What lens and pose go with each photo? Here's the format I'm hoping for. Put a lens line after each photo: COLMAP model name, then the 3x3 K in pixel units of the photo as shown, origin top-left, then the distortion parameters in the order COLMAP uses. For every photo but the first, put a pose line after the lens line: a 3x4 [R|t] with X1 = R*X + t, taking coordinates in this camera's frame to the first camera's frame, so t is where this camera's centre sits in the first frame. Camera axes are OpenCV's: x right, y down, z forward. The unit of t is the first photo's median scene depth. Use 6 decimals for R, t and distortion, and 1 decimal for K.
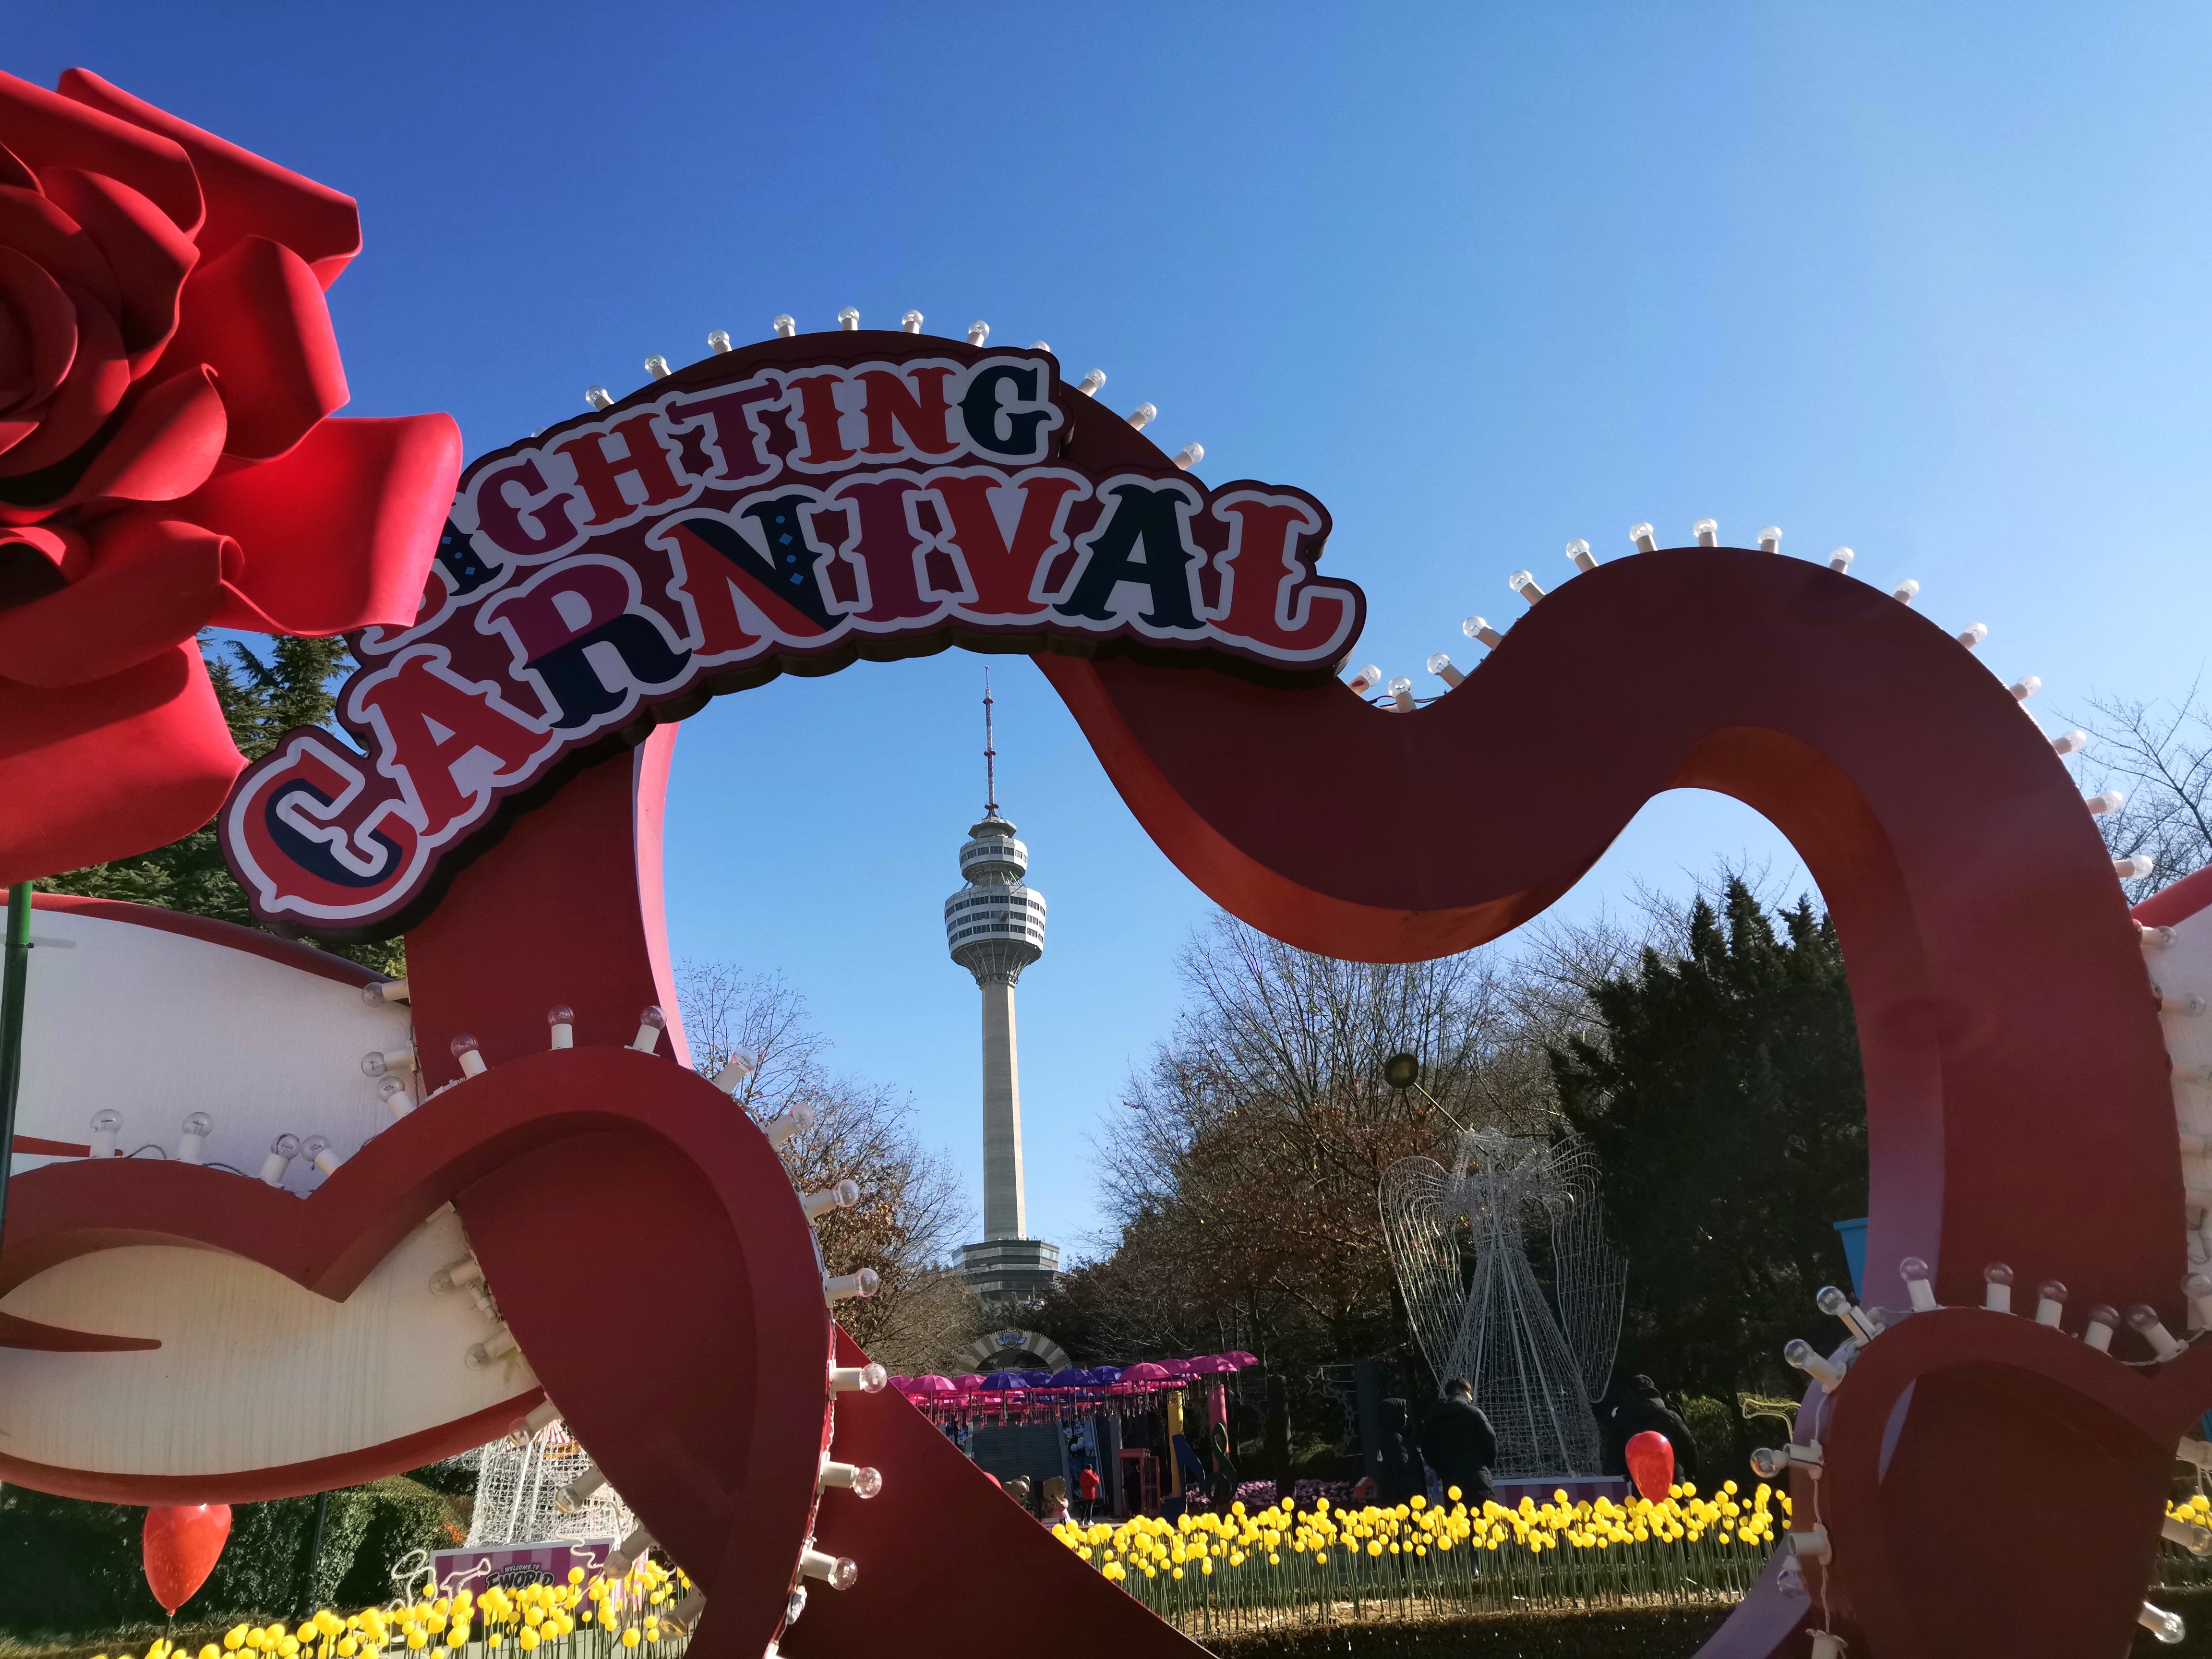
lens RADIAL K [[1742.8, 0, 1109.1], [0, 1742.8, 830.9], [0, 0, 1]] dist [-0.015444, 0.059654]
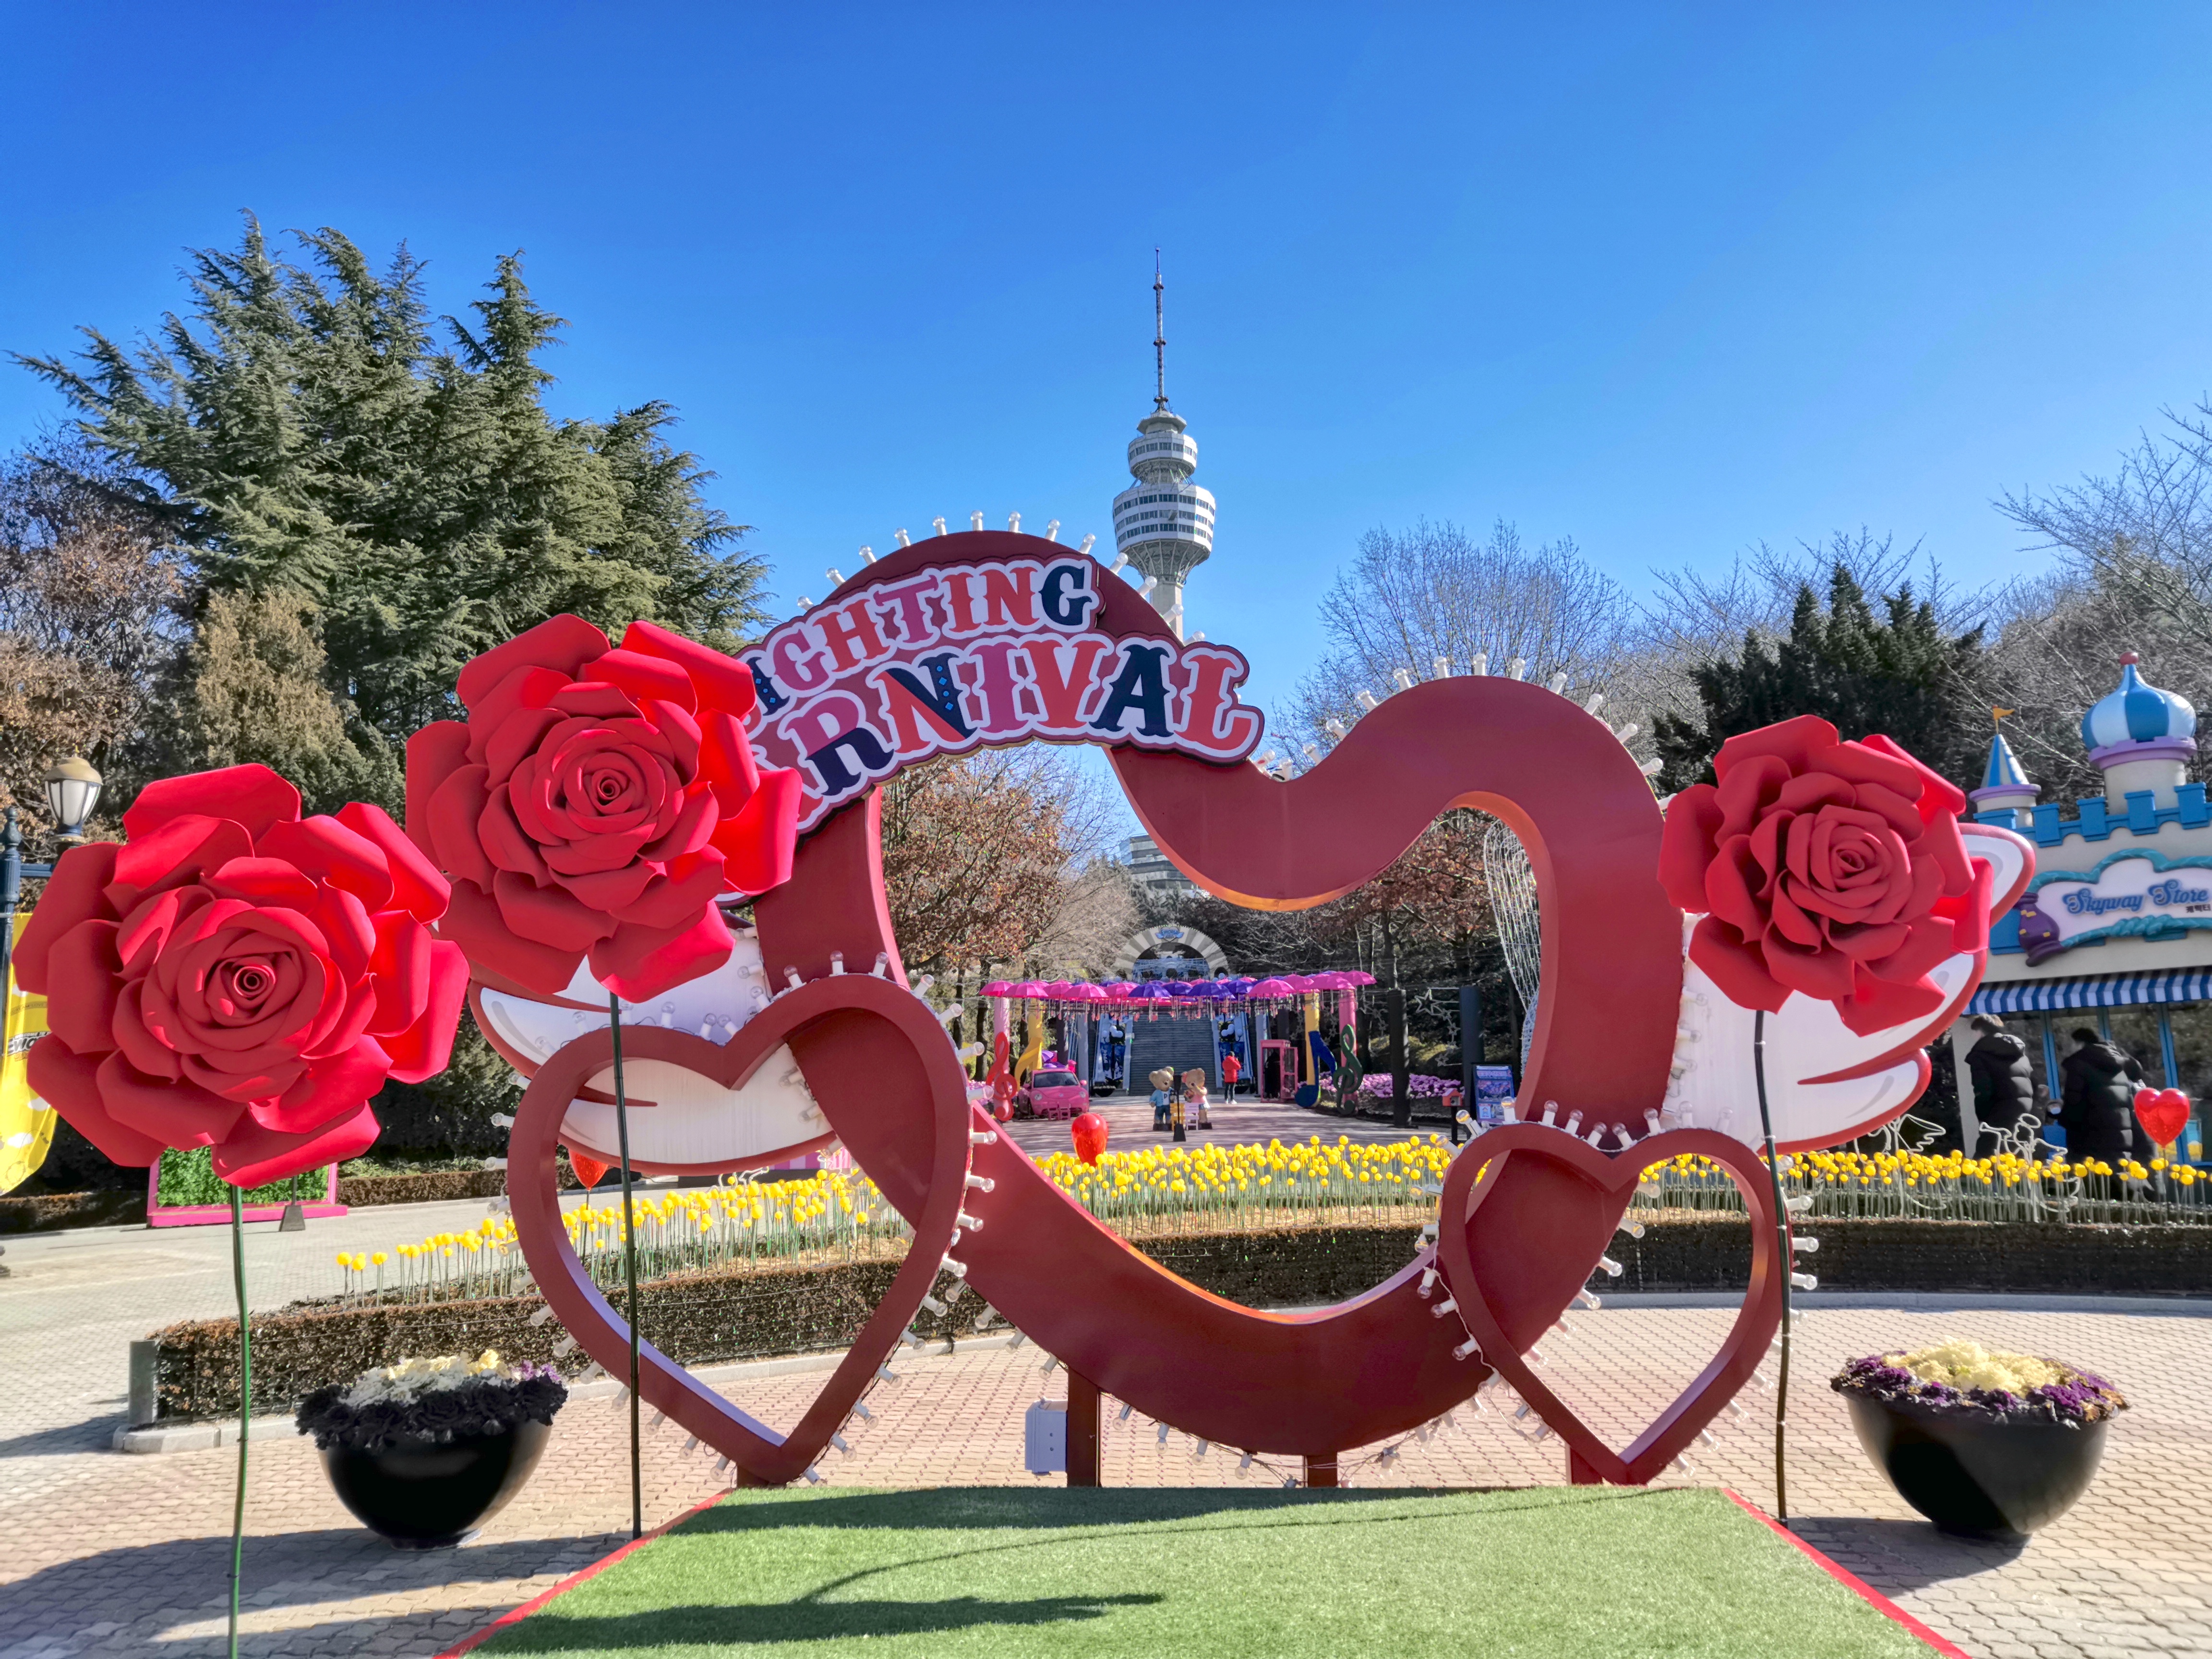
lens RADIAL K [[1742.8, 0, 1109.1], [0, 1742.8, 830.9], [0, 0, 1]] dist [-0.015444, 0.059654]
pose [[0.995283, 0.024297, -0.093926, 0.156110], [-0.002087, 0.973270, 0.229656, -0.422642], [0.096996, -0.228377, 0.968729, -0.749995]]
